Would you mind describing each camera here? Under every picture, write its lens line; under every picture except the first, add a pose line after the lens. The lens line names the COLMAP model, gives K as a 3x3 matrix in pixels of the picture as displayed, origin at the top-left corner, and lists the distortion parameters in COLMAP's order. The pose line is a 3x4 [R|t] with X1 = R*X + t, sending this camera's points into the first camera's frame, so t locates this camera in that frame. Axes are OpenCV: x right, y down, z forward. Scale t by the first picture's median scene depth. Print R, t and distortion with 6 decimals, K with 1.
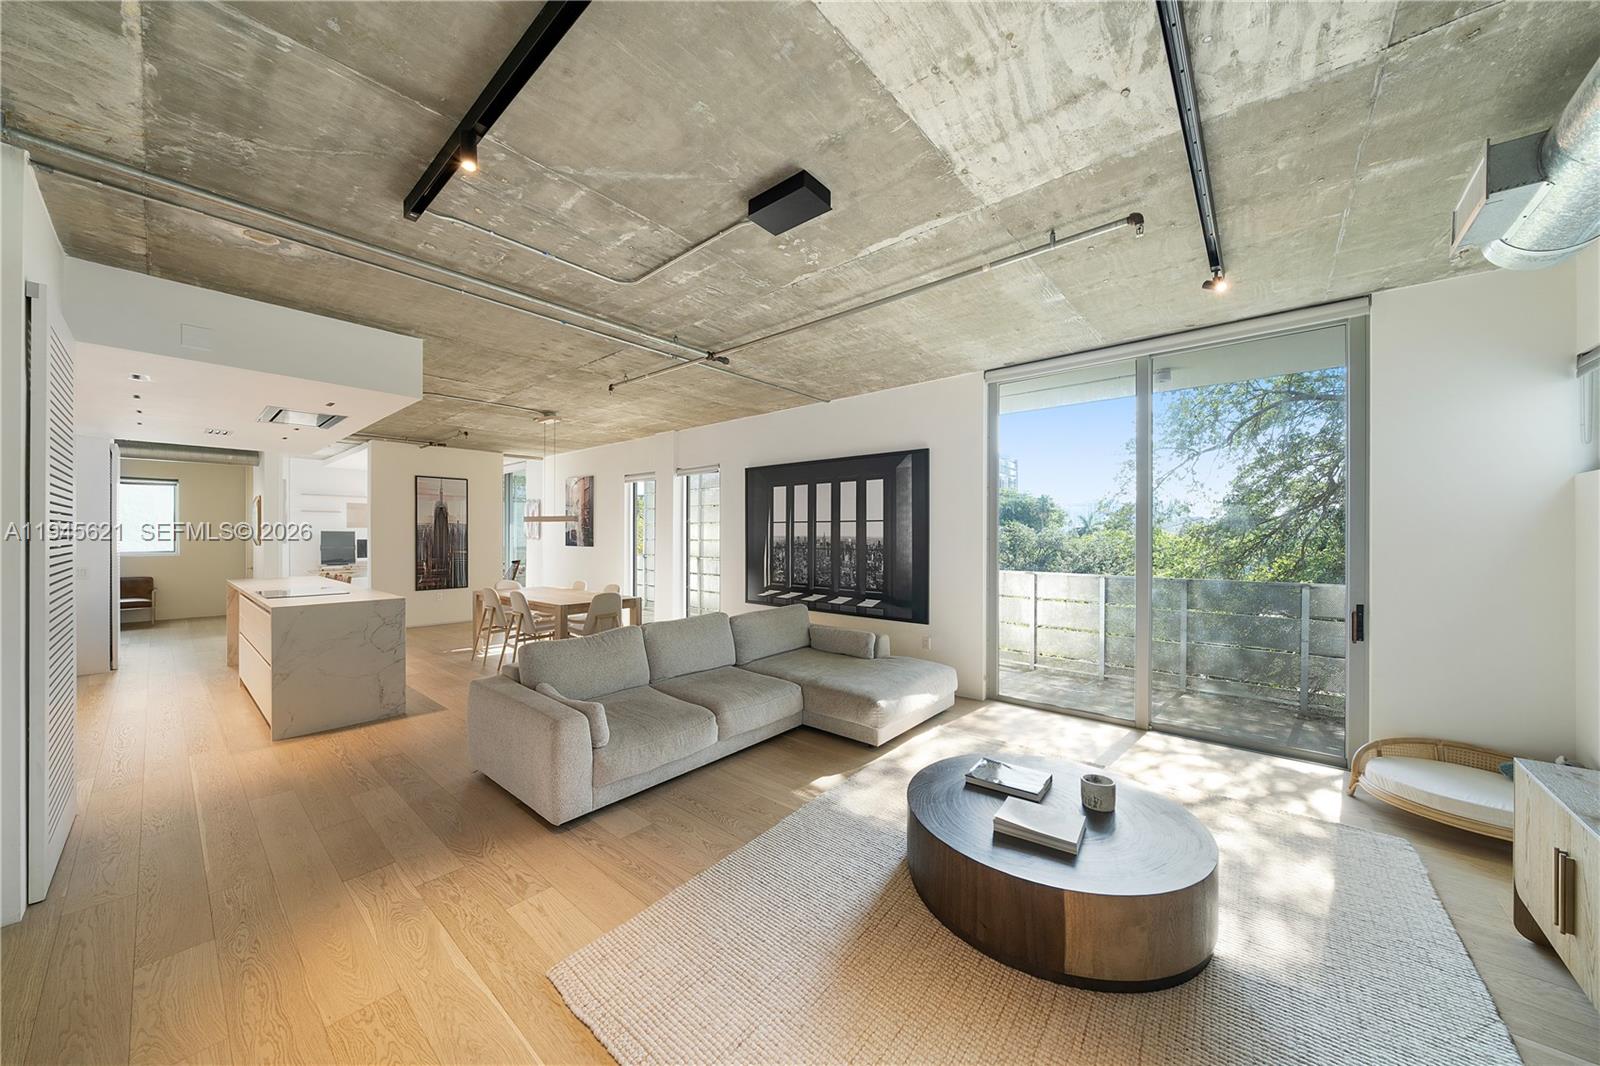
lens RADIAL K [[540.1, 0, 800.2], [0, 540.1, 535.4], [0, 0, 1]] dist [-0.000385, -0.000825]
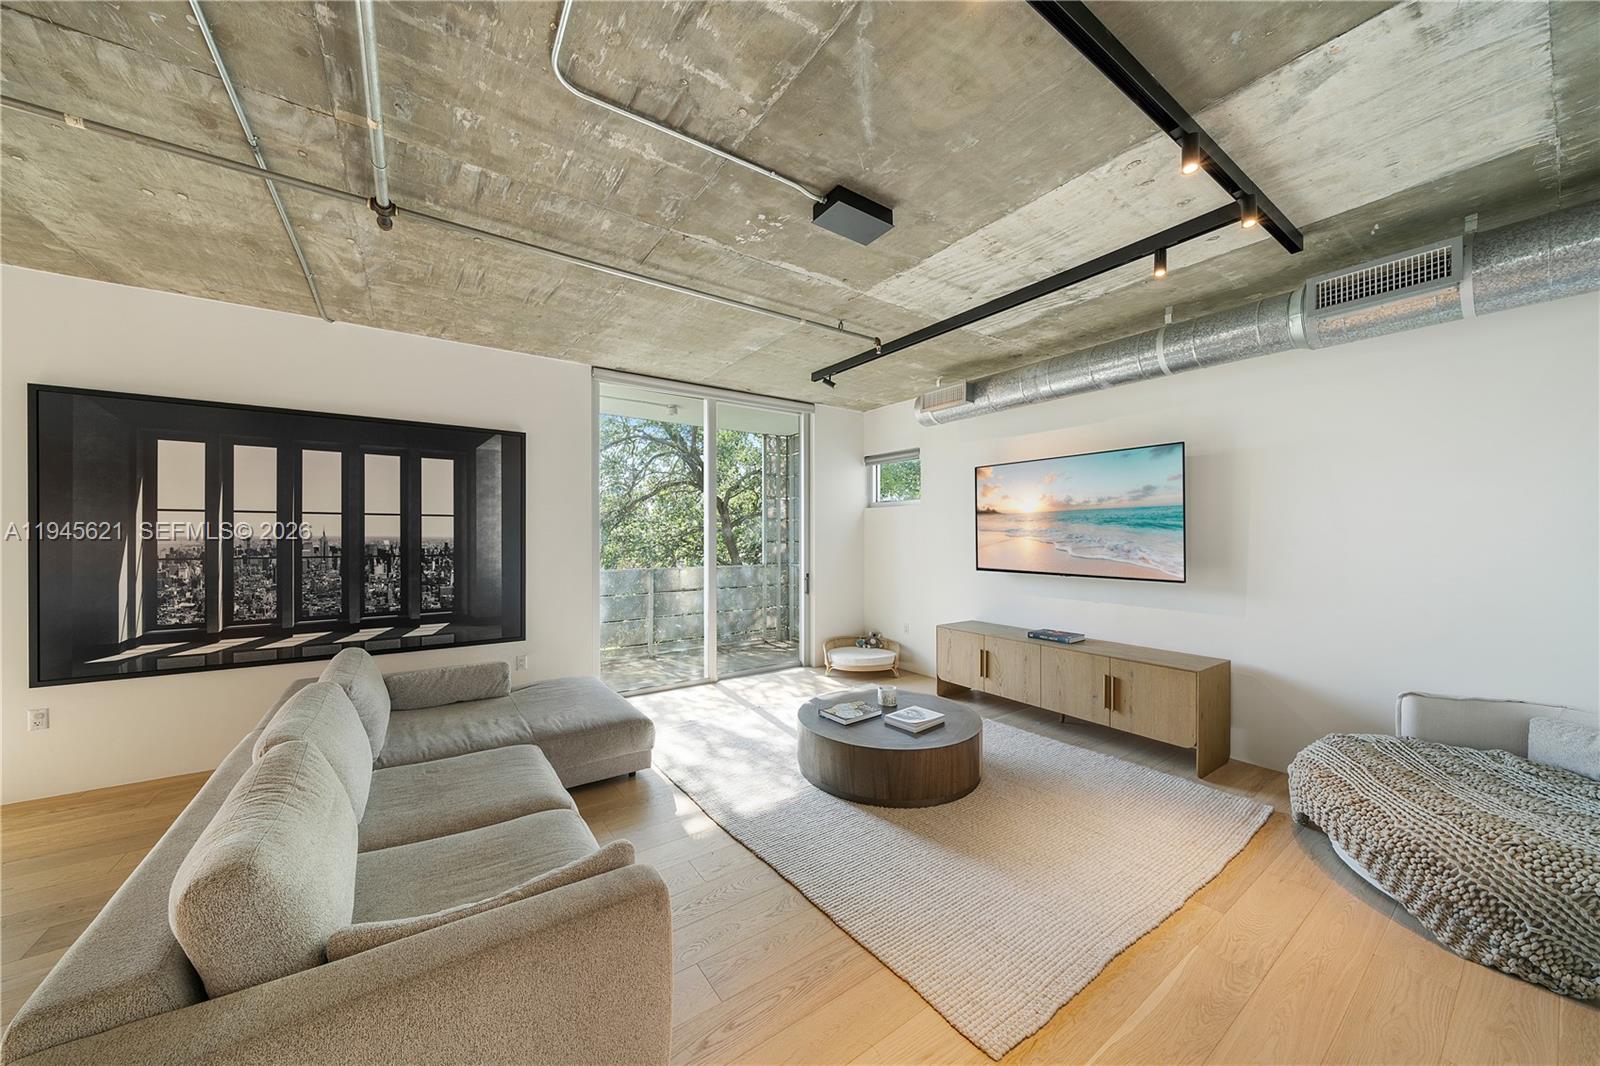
lens RADIAL K [[540.1, 0, 783.1], [0, 540.1, 538.6], [0, 0, 1]] dist [-0.000385, -0.000825]
pose [[0.273248, -0.008997, 0.961901, -0.919790], [-0.000659, 0.999954, 0.009540, -0.006001], [-0.961943, -0.003241, 0.273230, 0.736775]]
